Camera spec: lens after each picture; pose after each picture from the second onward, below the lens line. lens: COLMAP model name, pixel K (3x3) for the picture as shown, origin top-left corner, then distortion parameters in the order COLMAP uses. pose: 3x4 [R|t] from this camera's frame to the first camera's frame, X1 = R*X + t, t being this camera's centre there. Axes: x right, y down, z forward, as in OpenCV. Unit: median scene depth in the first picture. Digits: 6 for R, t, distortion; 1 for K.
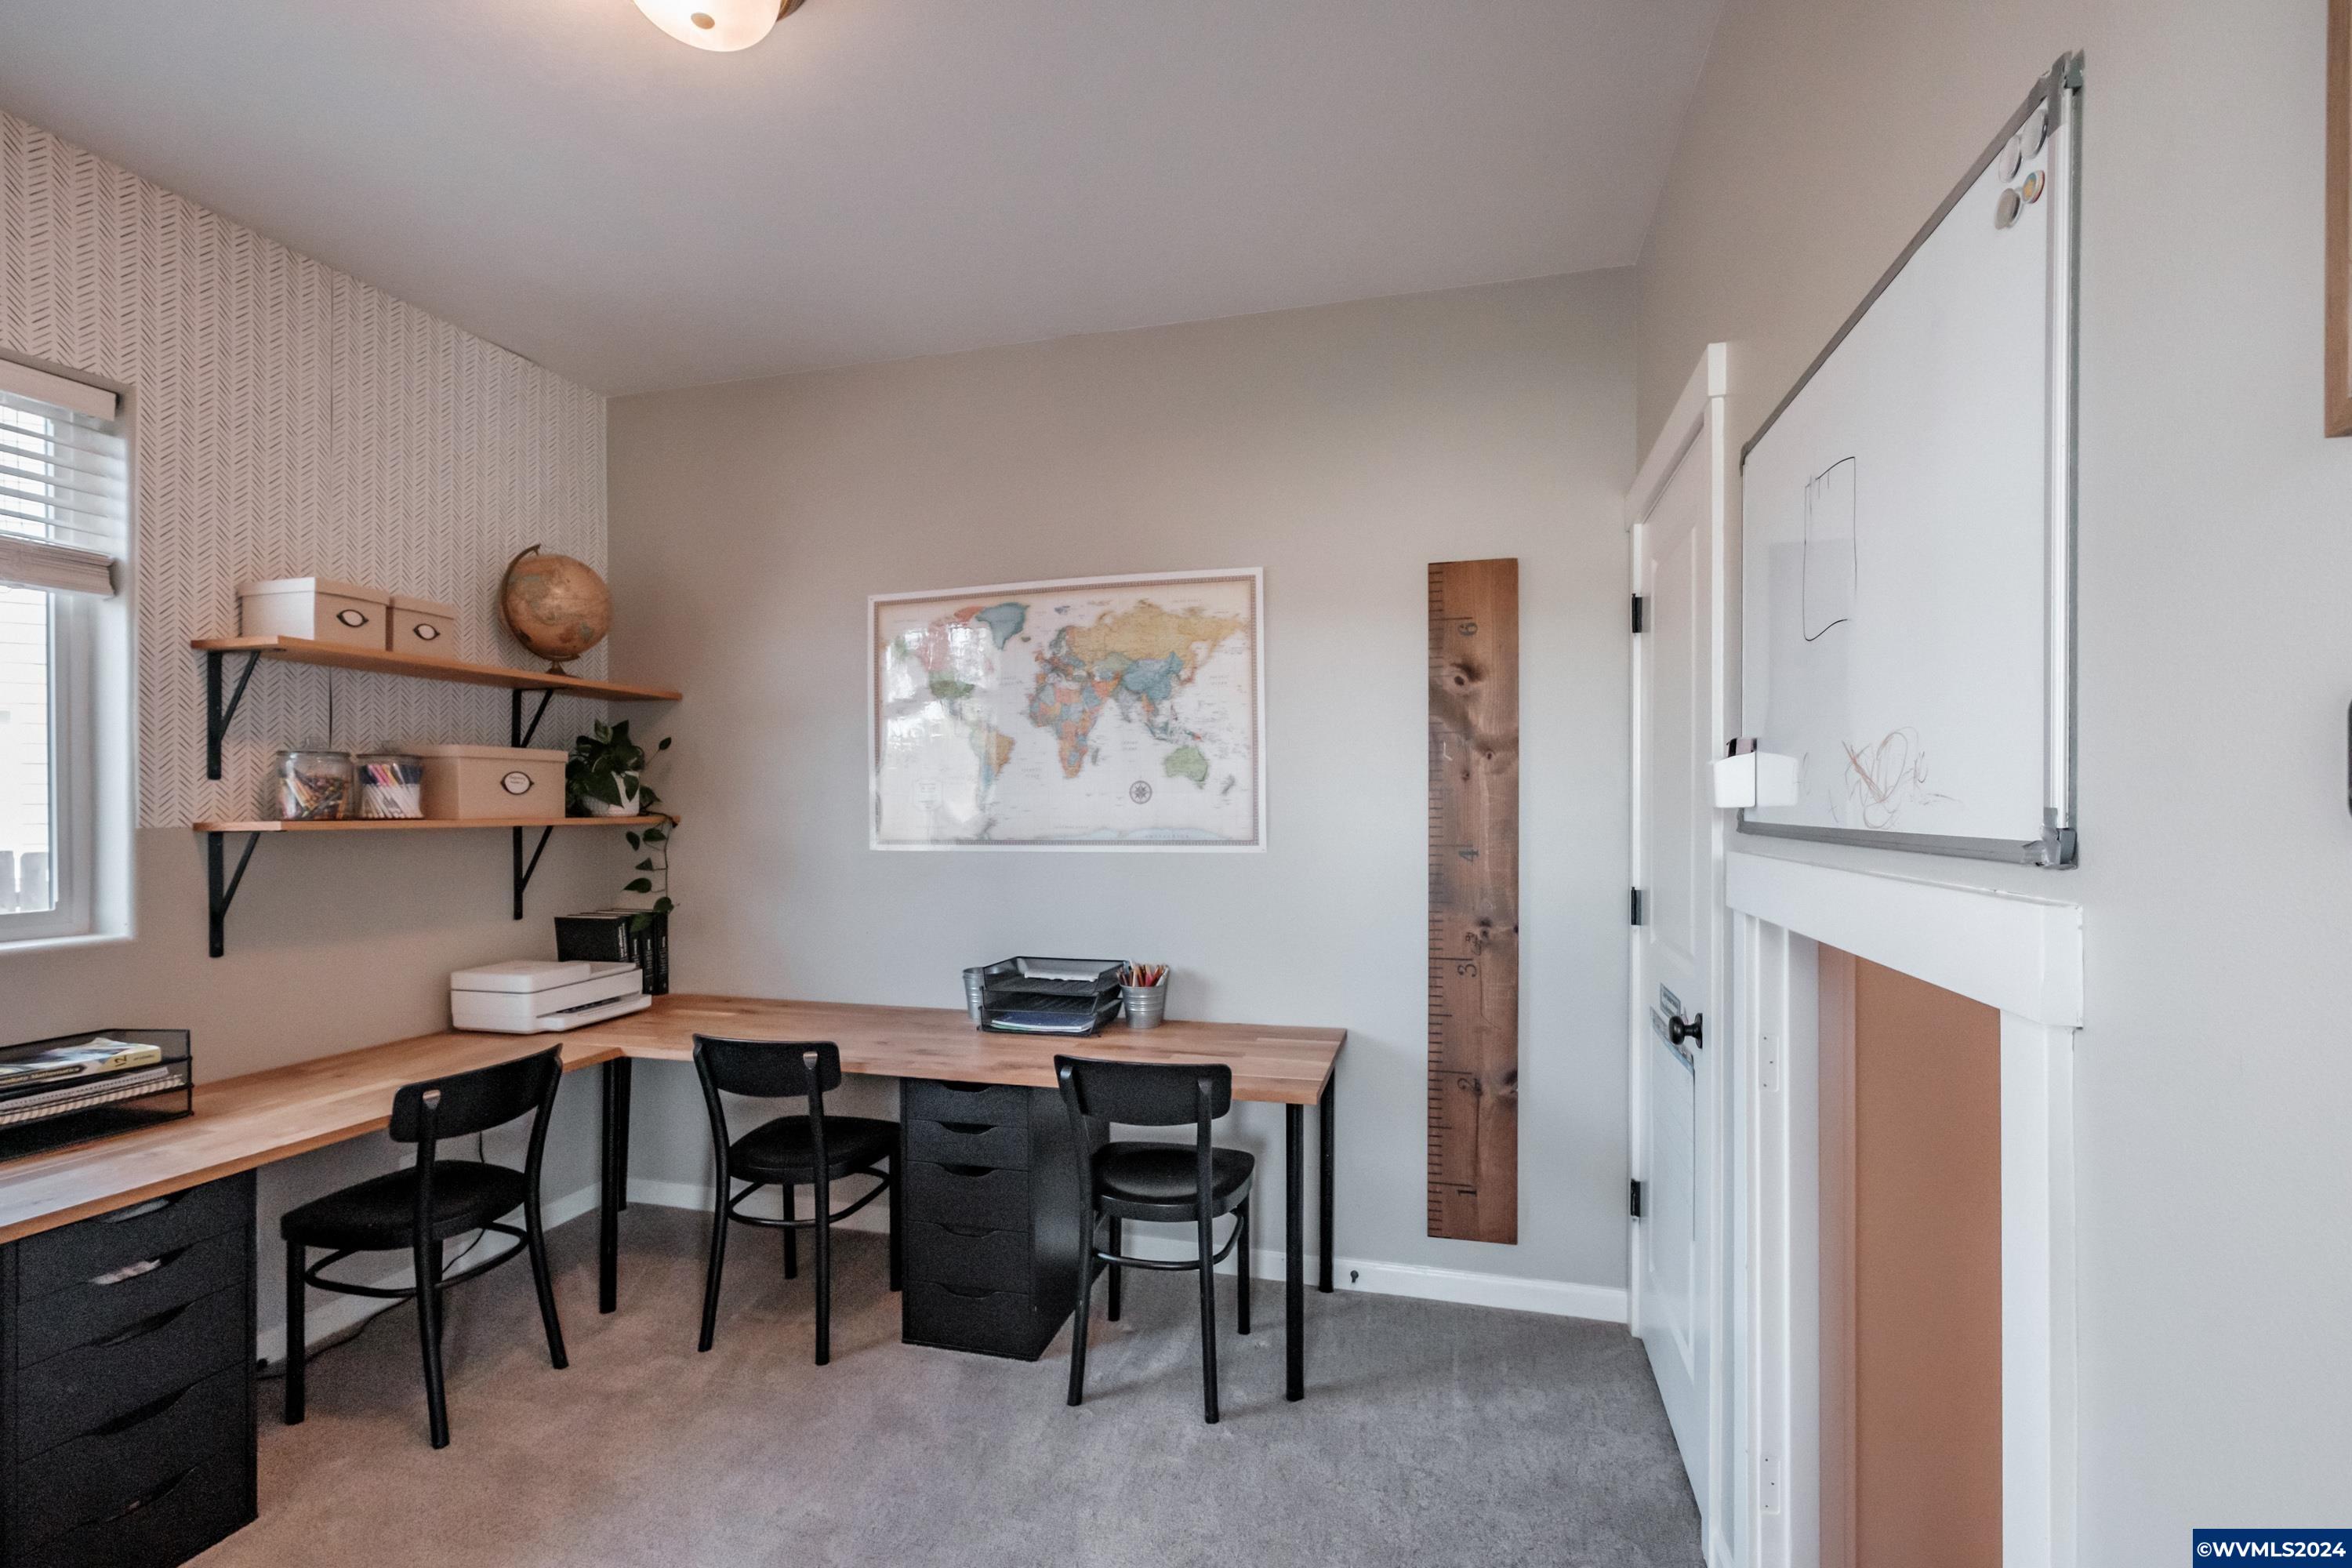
lens RADIAL K [[1021.7, 0, 1165.5], [0, 1021.7, 790.9], [0, 0, 1]] dist [0.000191, 0.000528]
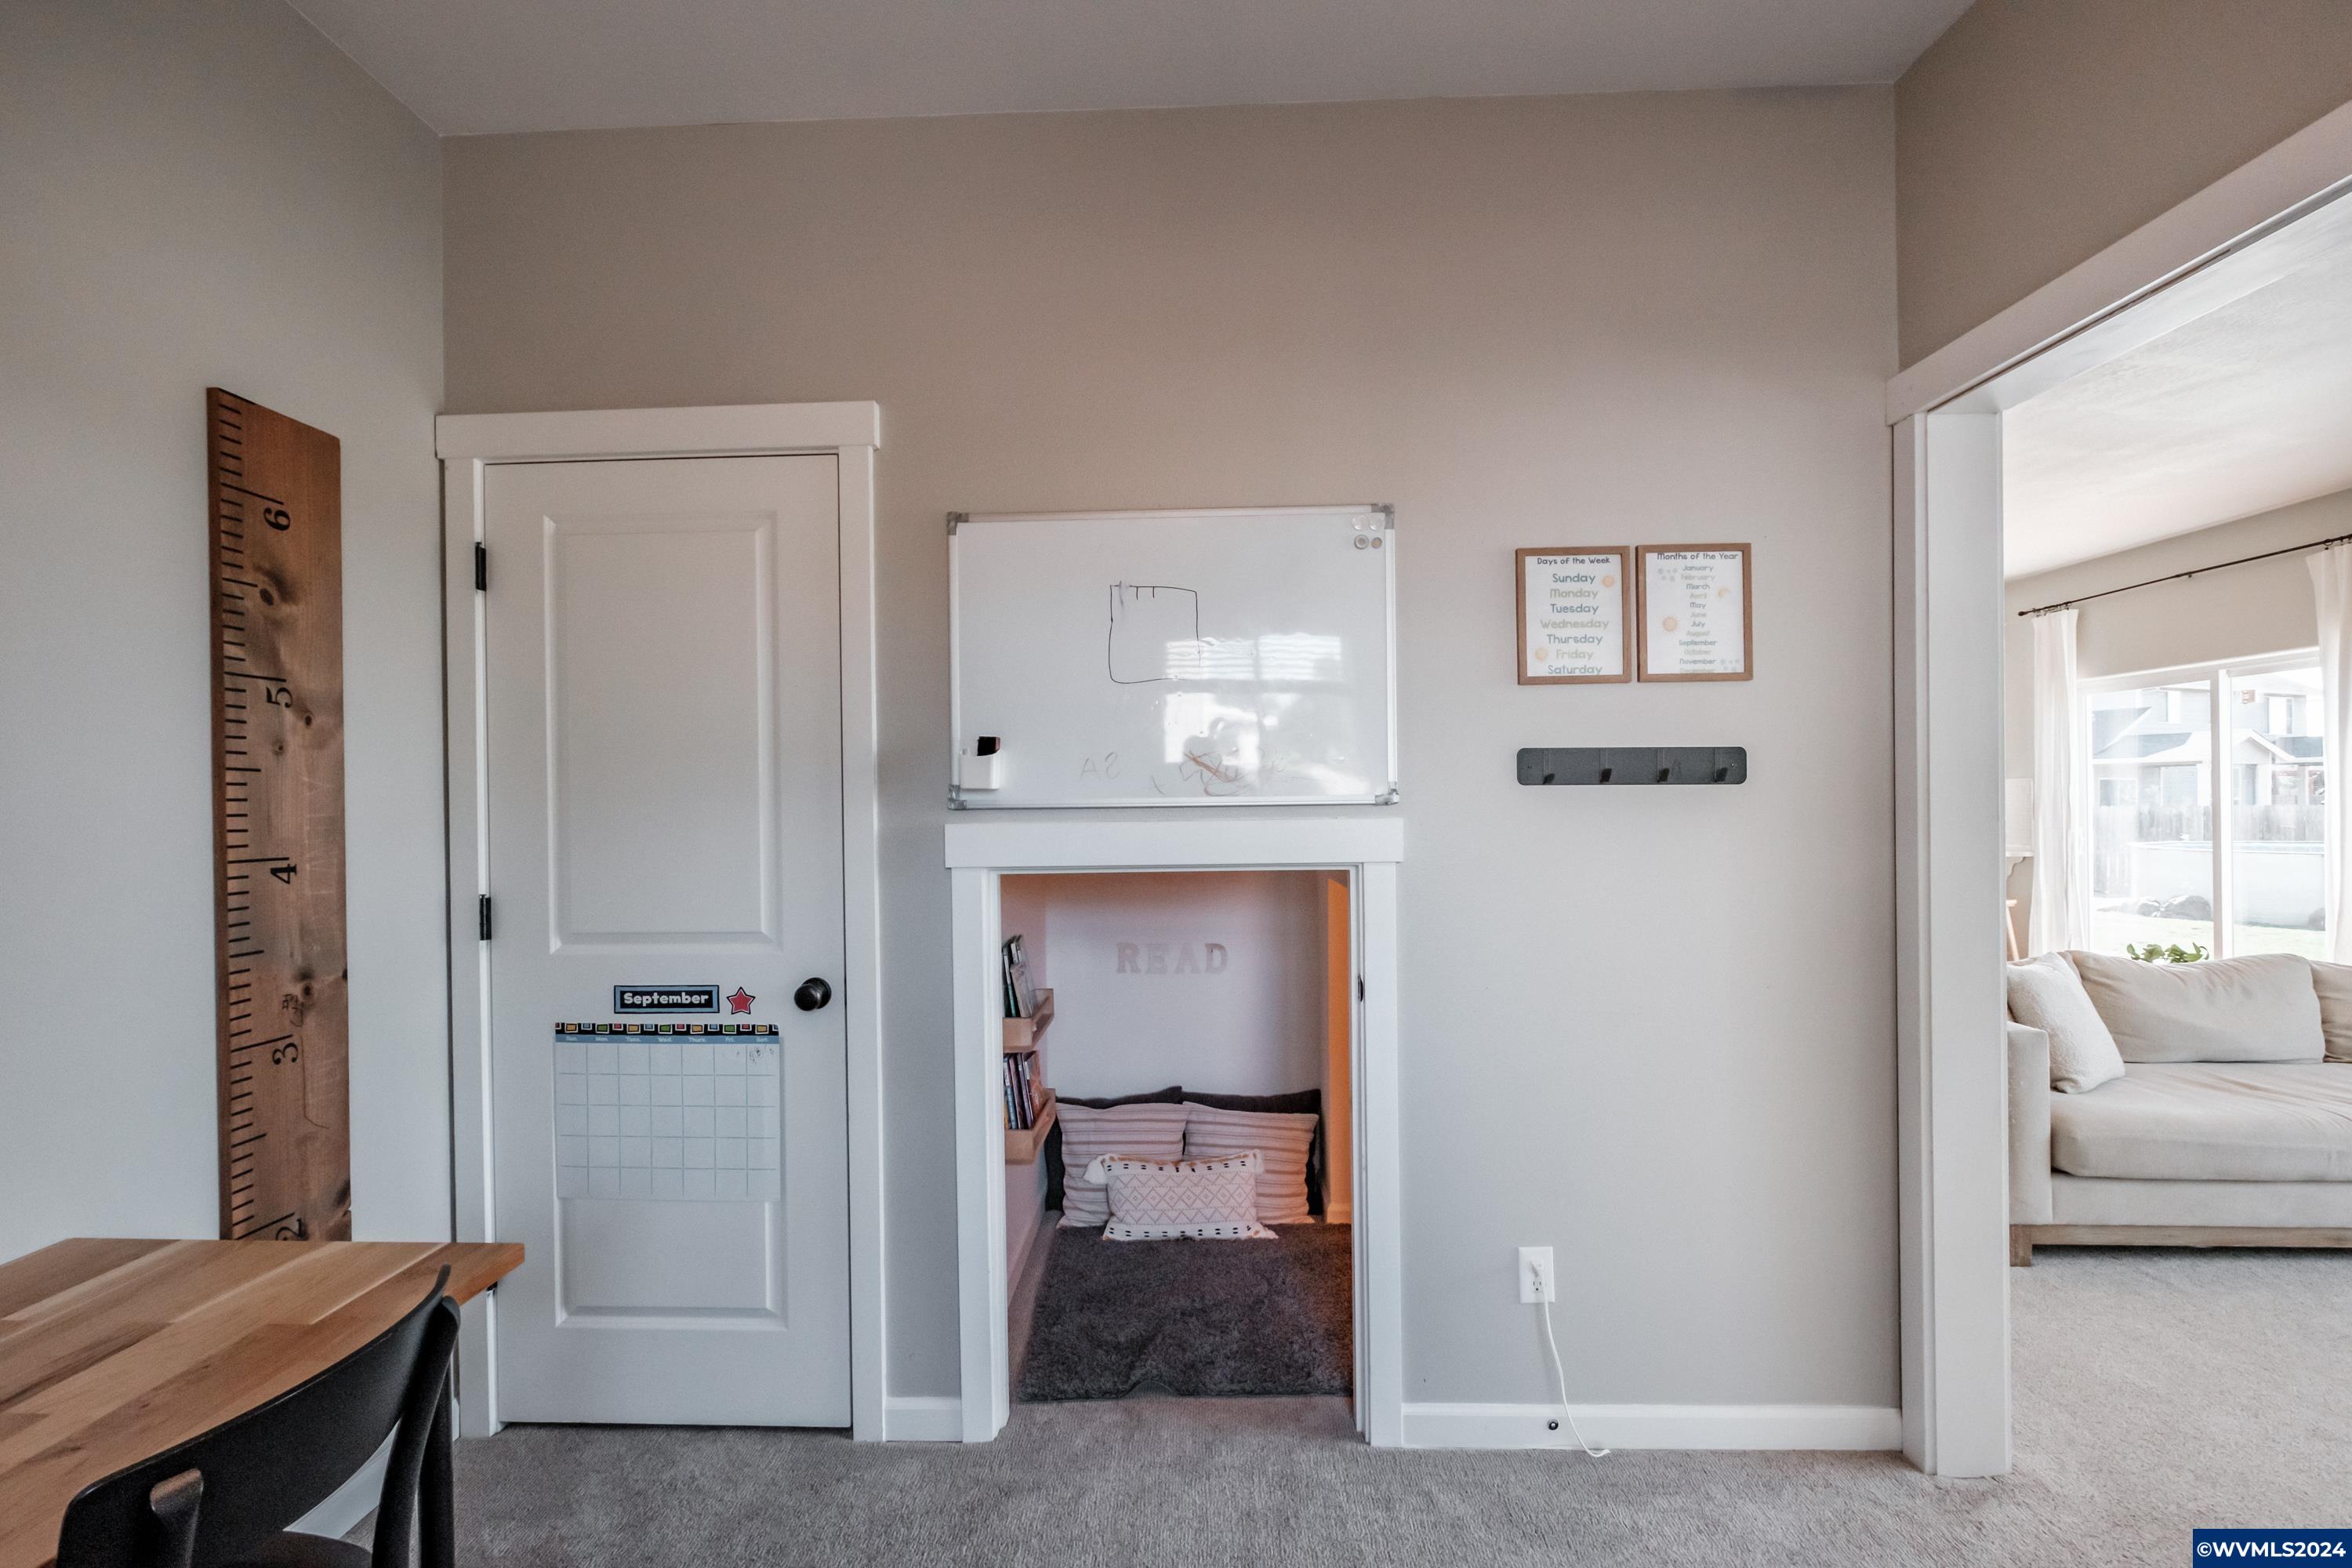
lens RADIAL K [[1021.7, 0, 1165.5], [0, 1021.7, 790.9], [0, 0, 1]] dist [0.000191, 0.000528]
pose [[-0.236978, 0.019601, 0.971317, -0.455478], [0.005970, 0.999807, -0.018719, 0.026956], [-0.971497, 0.001363, -0.237049, 0.620092]]
